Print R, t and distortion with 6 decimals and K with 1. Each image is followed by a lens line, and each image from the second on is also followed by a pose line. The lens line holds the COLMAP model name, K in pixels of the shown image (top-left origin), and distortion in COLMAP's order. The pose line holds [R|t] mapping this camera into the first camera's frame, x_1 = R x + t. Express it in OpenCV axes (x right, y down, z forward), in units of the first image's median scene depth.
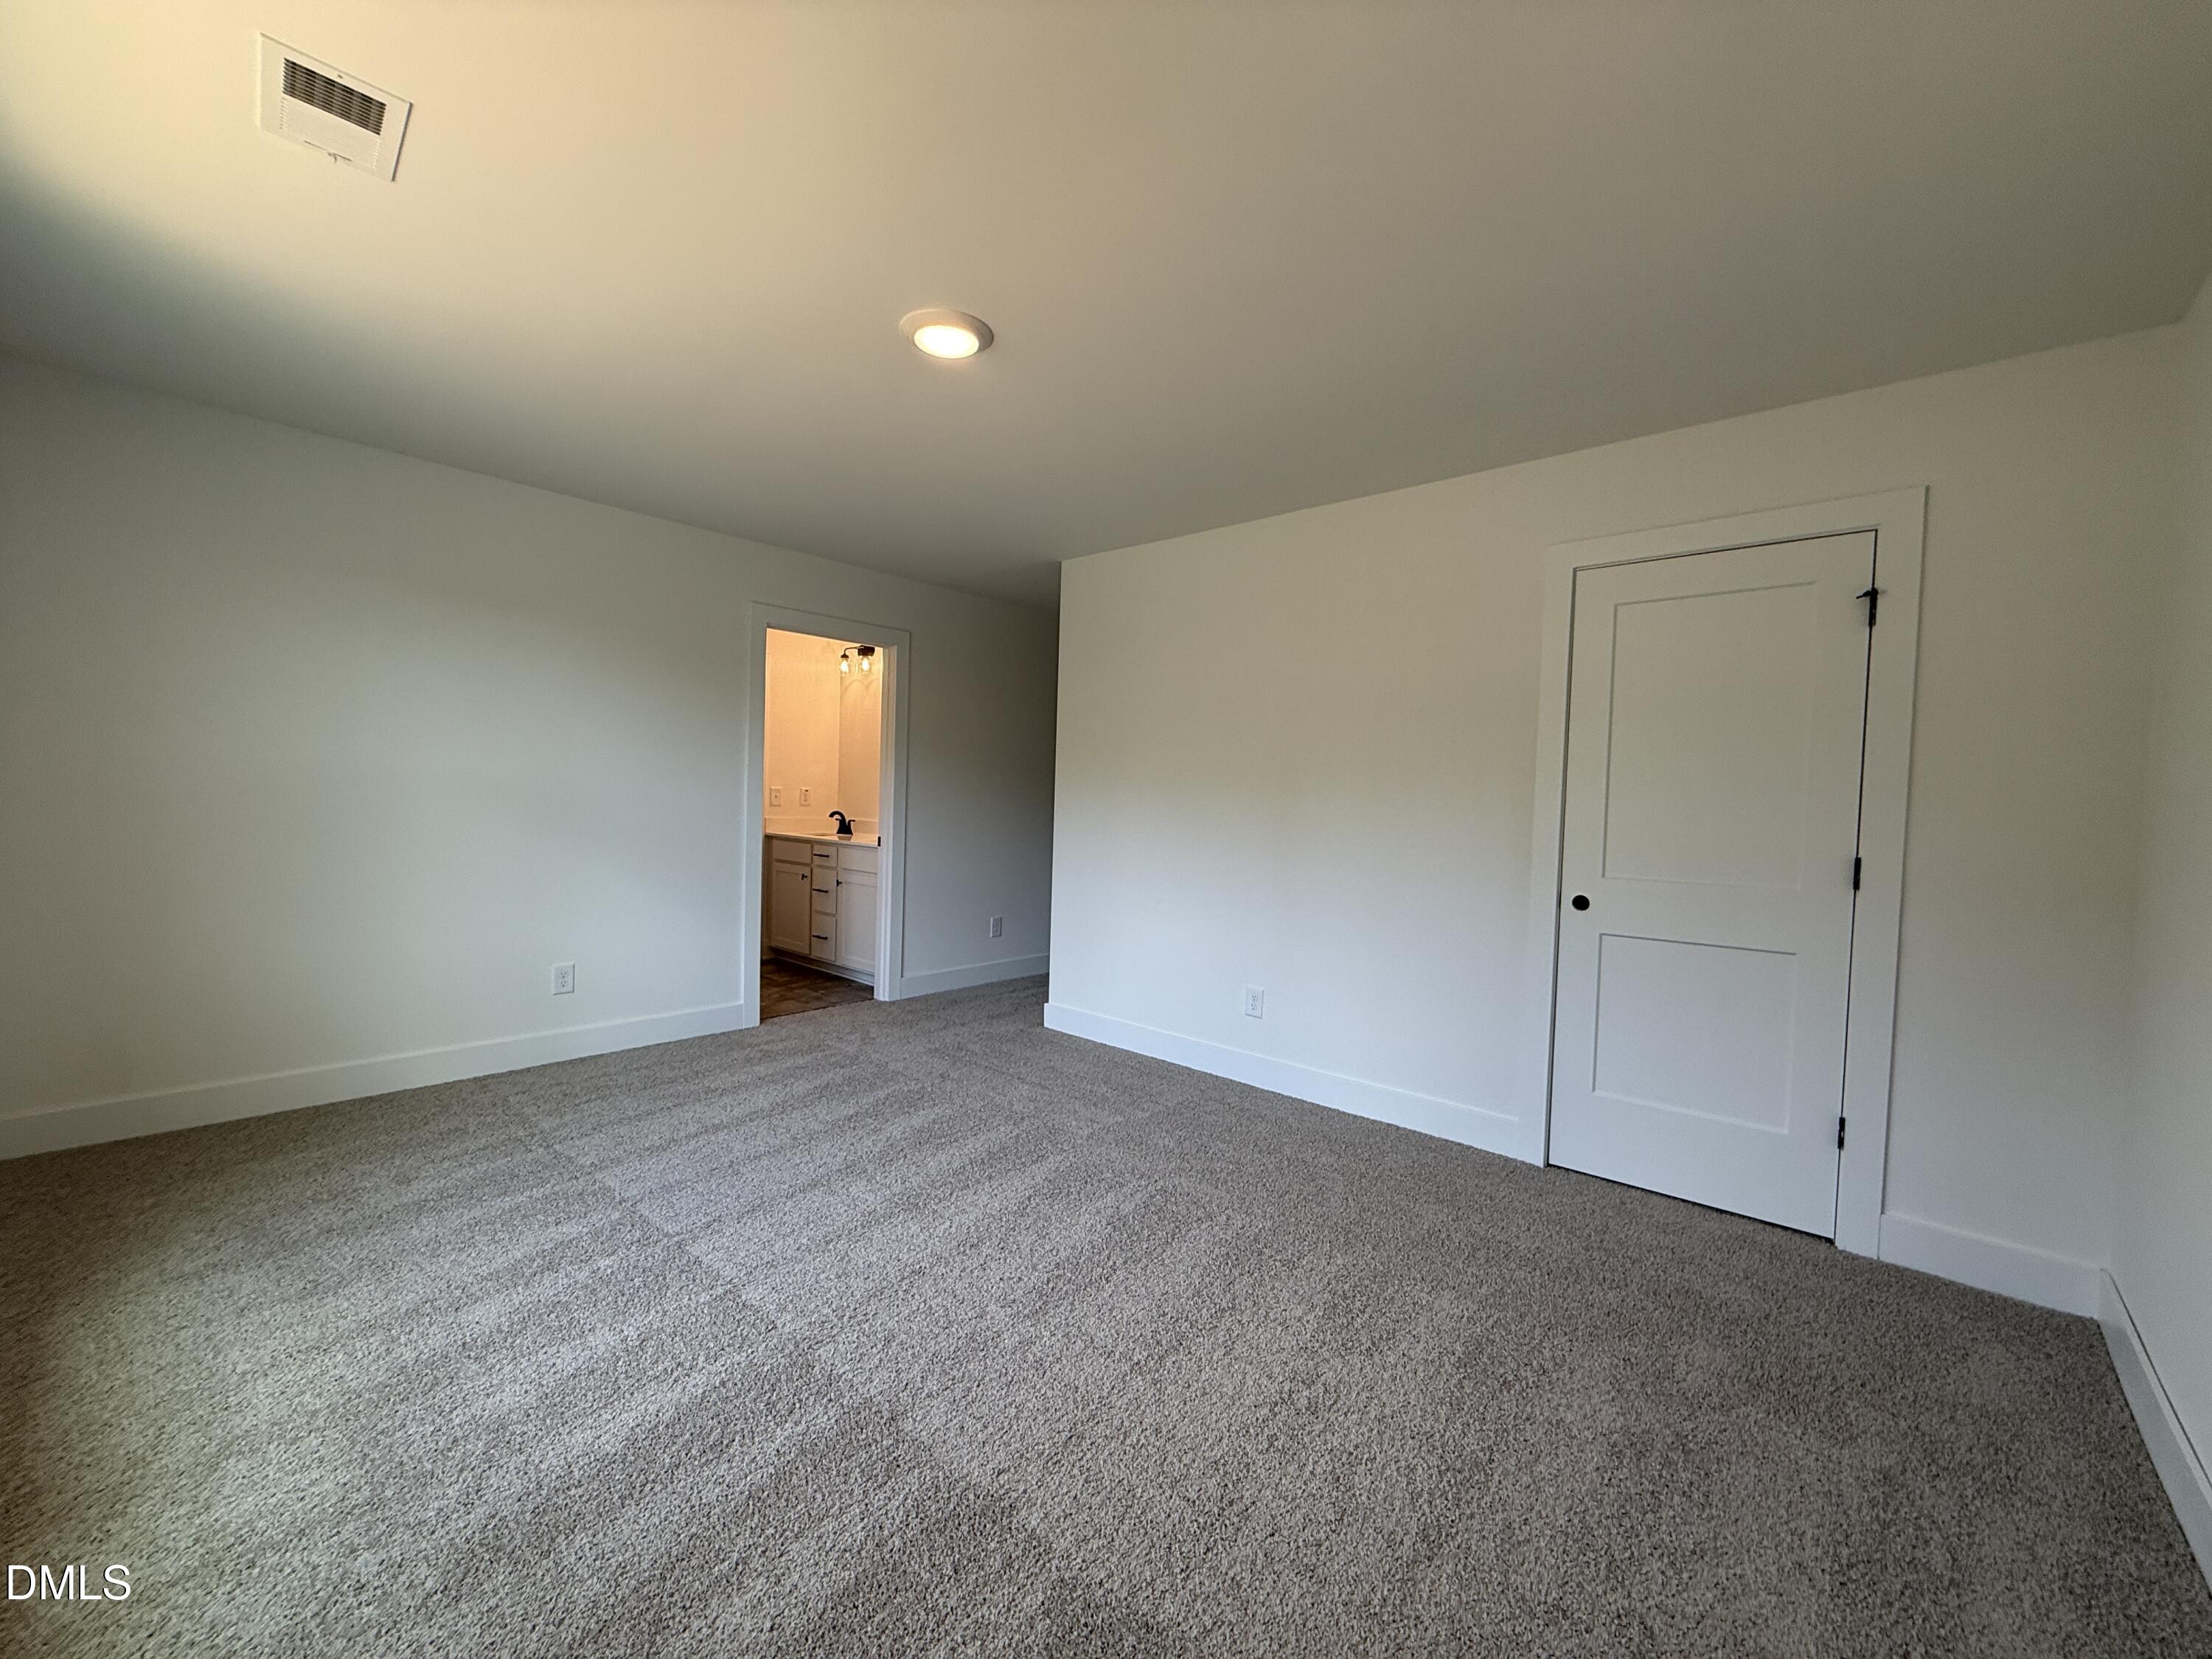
lens RADIAL K [[883.9, 0, 1101.1], [0, 883.9, 831.1], [0, 0, 1]] dist [-0.000475, 0.000208]
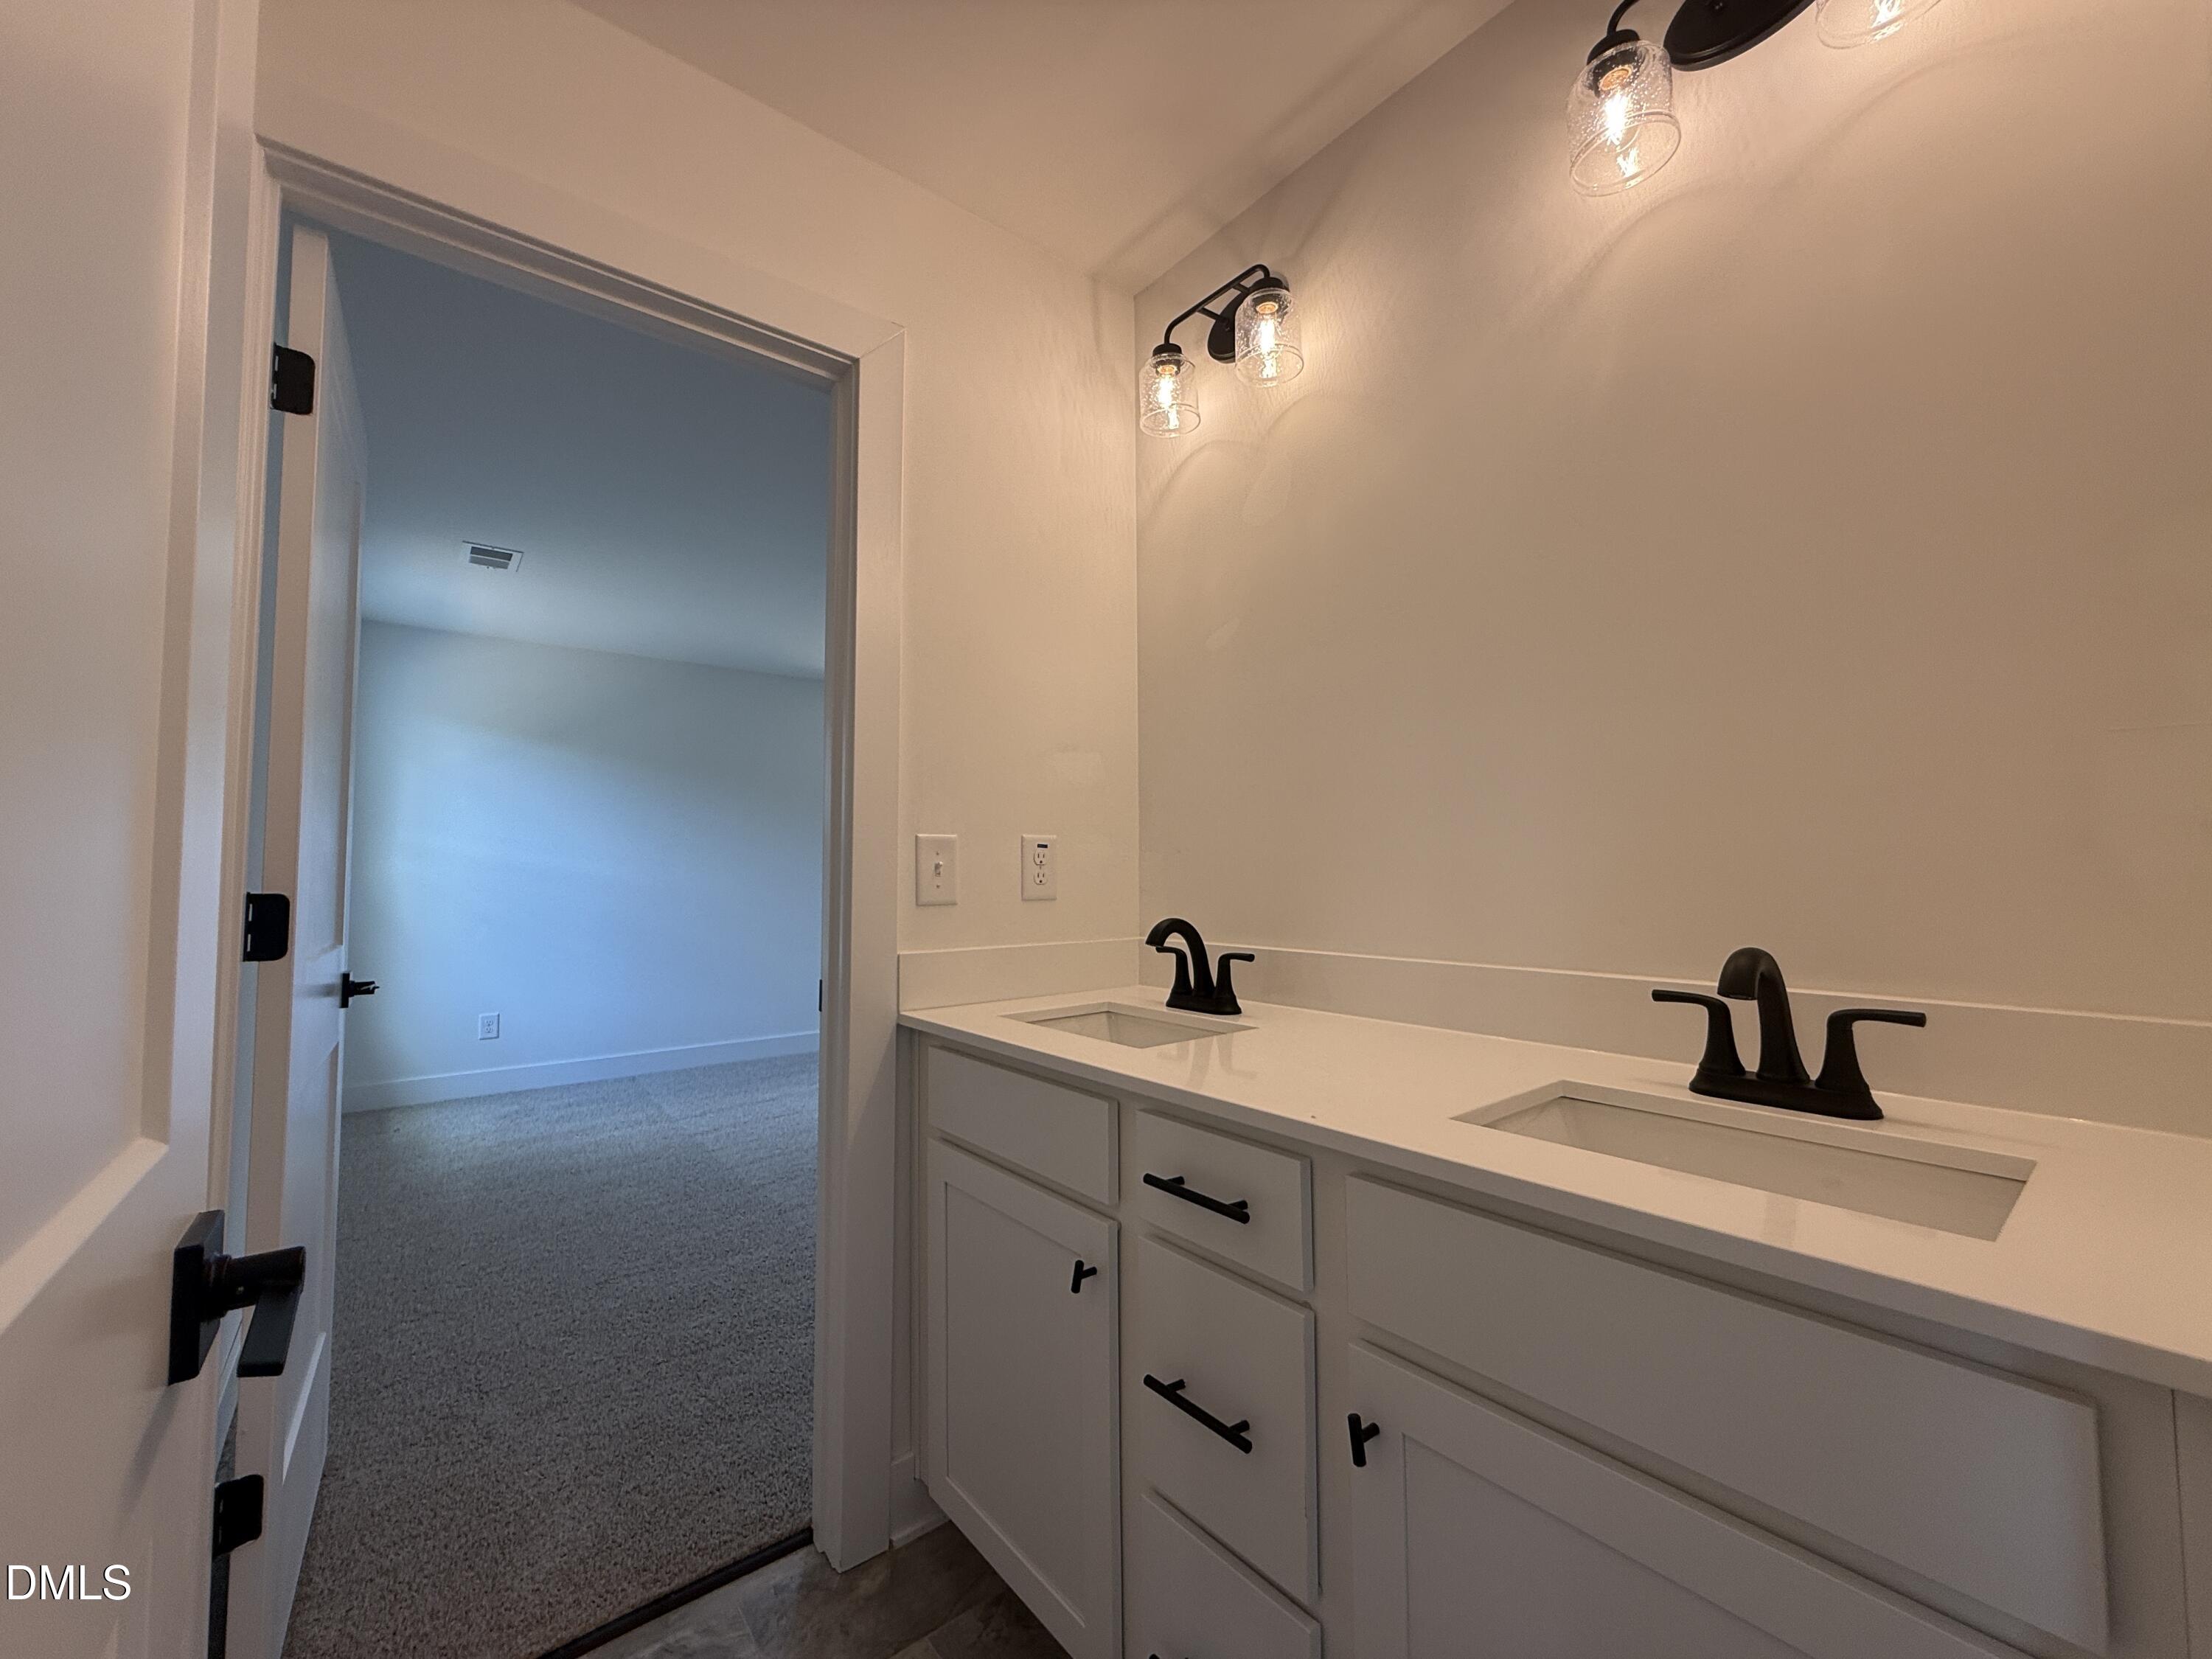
lens RADIAL K [[883.9, 0, 1101.1], [0, 883.9, 831.1], [0, 0, 1]] dist [-0.000475, 0.000208]
pose [[0.985897, -0.042615, -0.161839, -0.278200], [0.029530, 0.996161, -0.082415, -0.027203], [0.164730, 0.076473, 0.983370, 0.753059]]
